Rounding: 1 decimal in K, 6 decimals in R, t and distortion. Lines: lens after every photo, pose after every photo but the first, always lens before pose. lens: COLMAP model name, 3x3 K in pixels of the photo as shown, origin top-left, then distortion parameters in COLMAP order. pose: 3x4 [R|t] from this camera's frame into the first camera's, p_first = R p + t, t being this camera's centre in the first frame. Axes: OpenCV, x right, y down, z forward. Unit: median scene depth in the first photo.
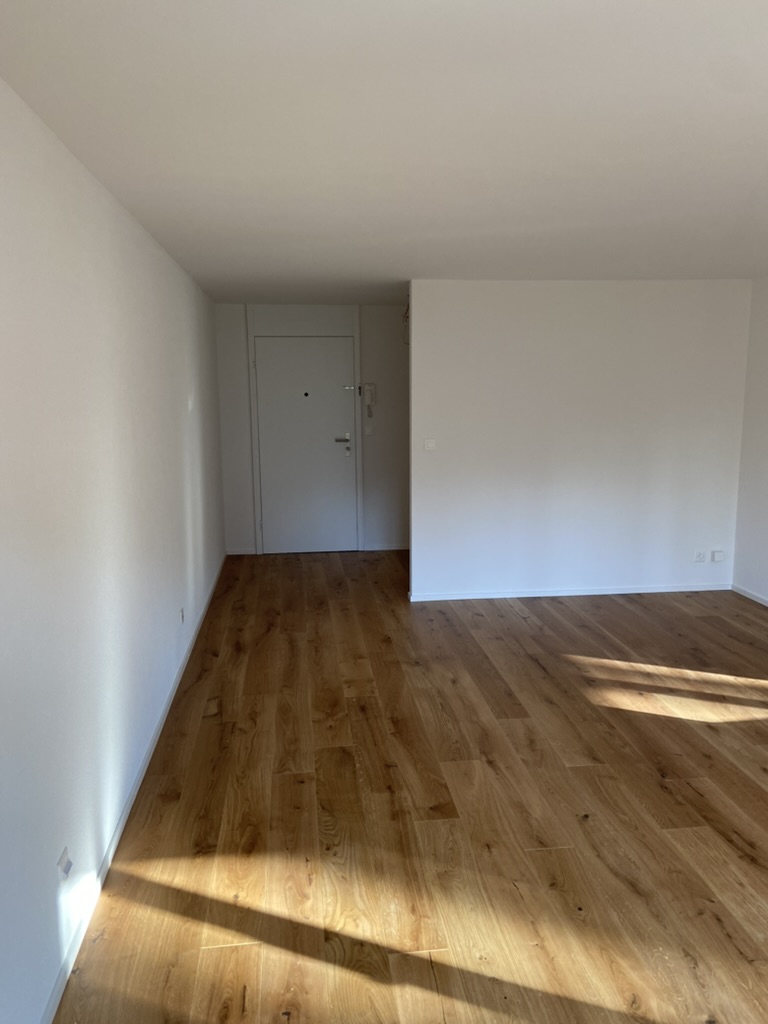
lens RADIAL K [[777.0, 0, 384.0], [0, 777.0, 512.0], [0, 0, 1]] dist [0.304886, -0.000832]
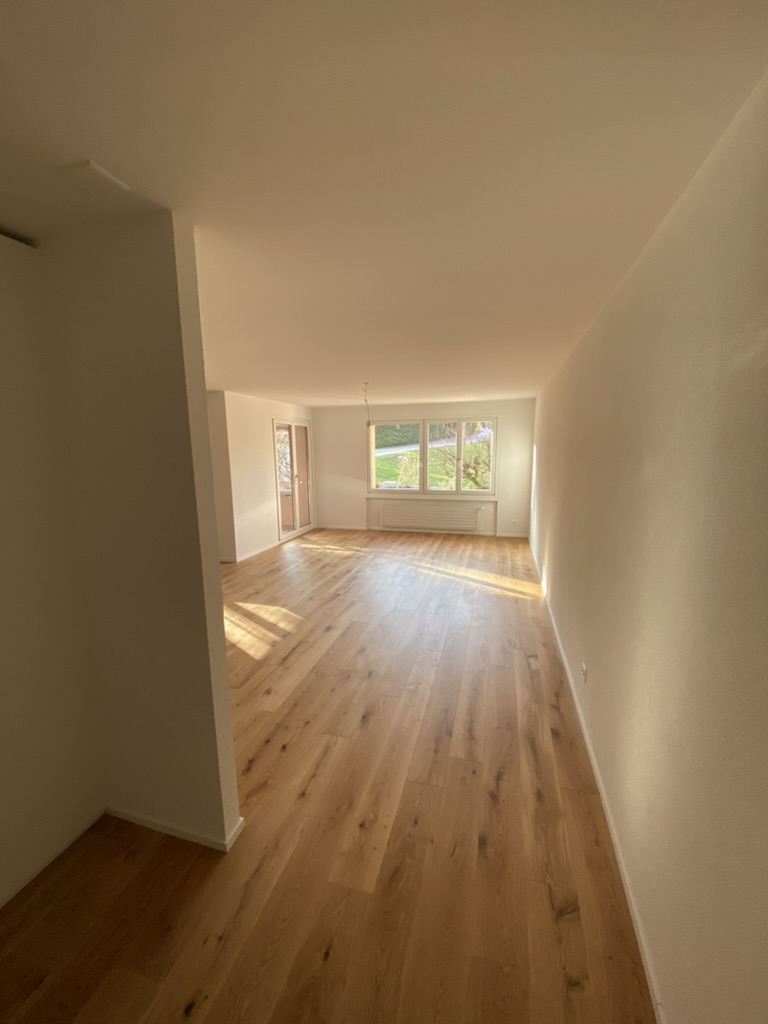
lens RADIAL K [[405.8, 0, 384.0], [0, 405.8, 512.0], [0, 0, 1]] dist [0.000530, -0.000029]
pose [[-0.920038, -0.048225, 0.388849, -0.207326], [0.080826, 0.947696, 0.308770, -0.235128], [-0.383401, 0.315509, -0.868019, 1.454383]]
